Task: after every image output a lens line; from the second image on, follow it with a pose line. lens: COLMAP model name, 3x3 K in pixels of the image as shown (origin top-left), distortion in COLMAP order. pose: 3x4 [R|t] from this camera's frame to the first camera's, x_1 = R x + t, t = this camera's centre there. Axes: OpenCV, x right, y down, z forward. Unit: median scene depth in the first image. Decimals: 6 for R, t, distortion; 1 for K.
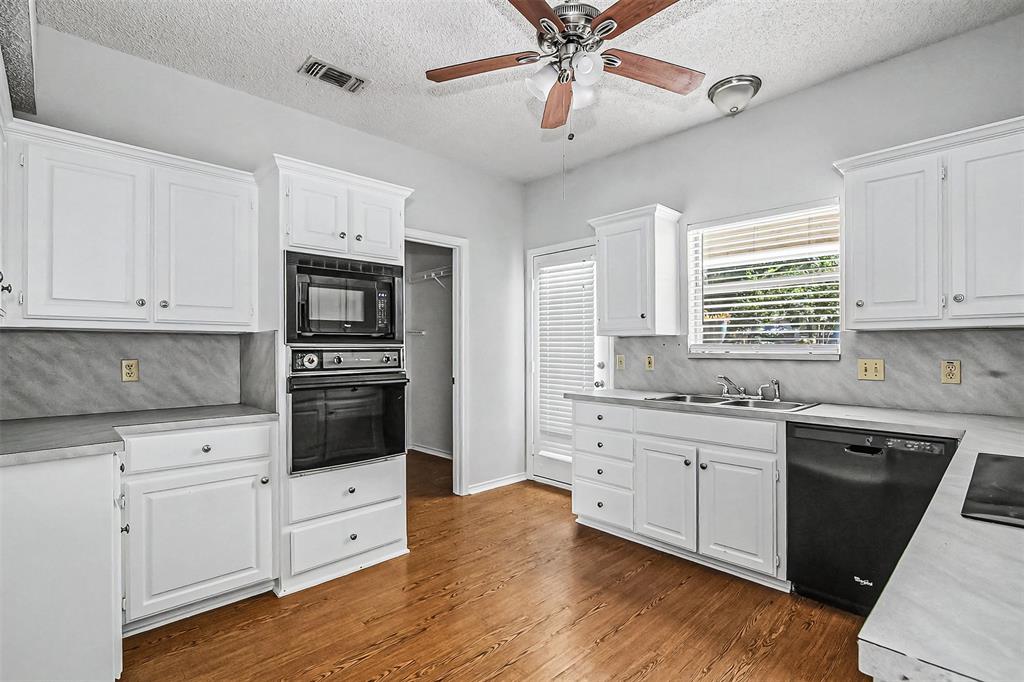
lens RADIAL K [[480.1, 0, 510.1], [0, 480.1, 345.2], [0, 0, 1]] dist [-0.001428, 0.000045]
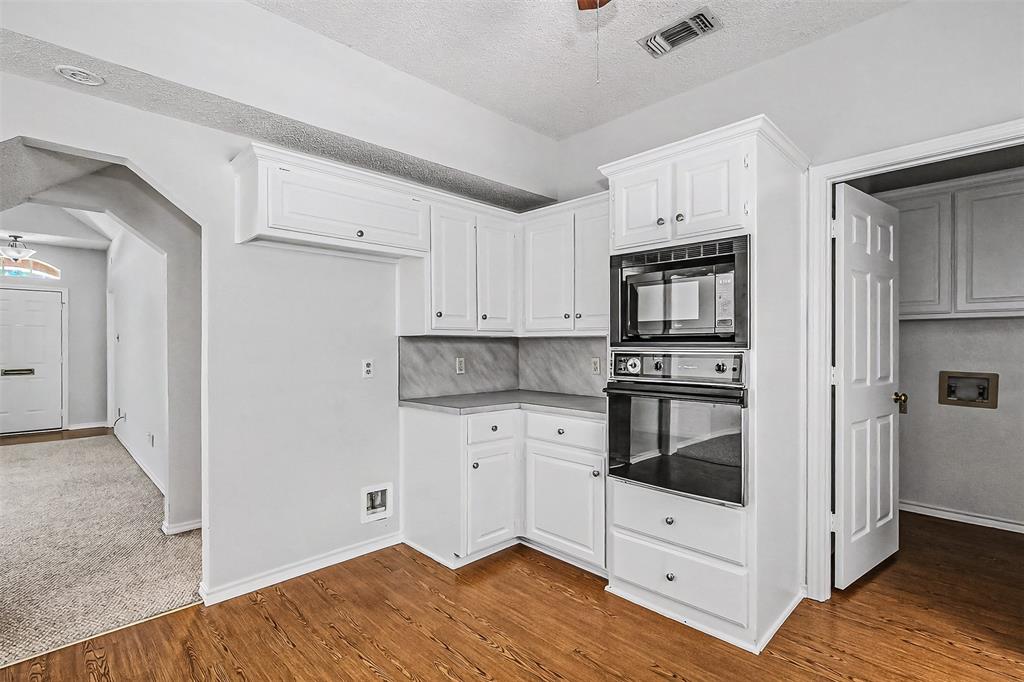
lens RADIAL K [[480.1, 0, 506.7], [0, 480.1, 347.4], [0, 0, 1]] dist [-0.001428, 0.000045]
pose [[0.008248, 0.011510, -0.999900, 0.536337], [0.015391, 0.999814, 0.011636, -0.017844], [0.999848, -0.015485, 0.008069, 0.750654]]
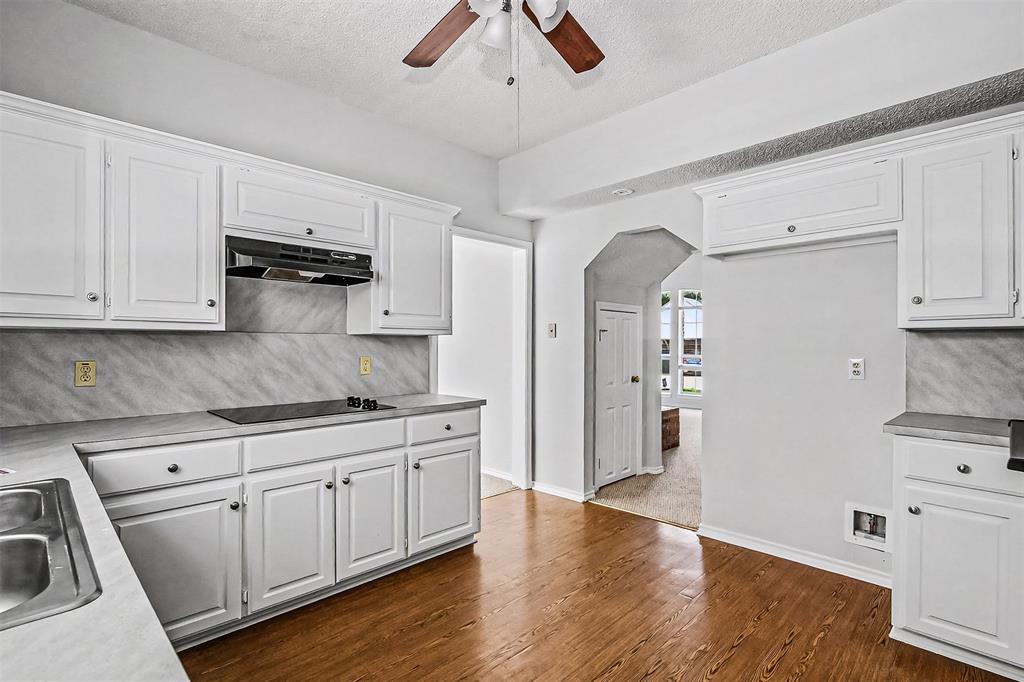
lens RADIAL K [[480.1, 0, 504.5], [0, 480.1, 342.4], [0, 0, 1]] dist [-0.001428, 0.000045]
pose [[-0.999722, 0.006873, -0.022553, 0.129373], [0.007197, 0.999872, -0.014300, -0.004237], [0.022452, -0.014459, -0.999643, 1.448922]]
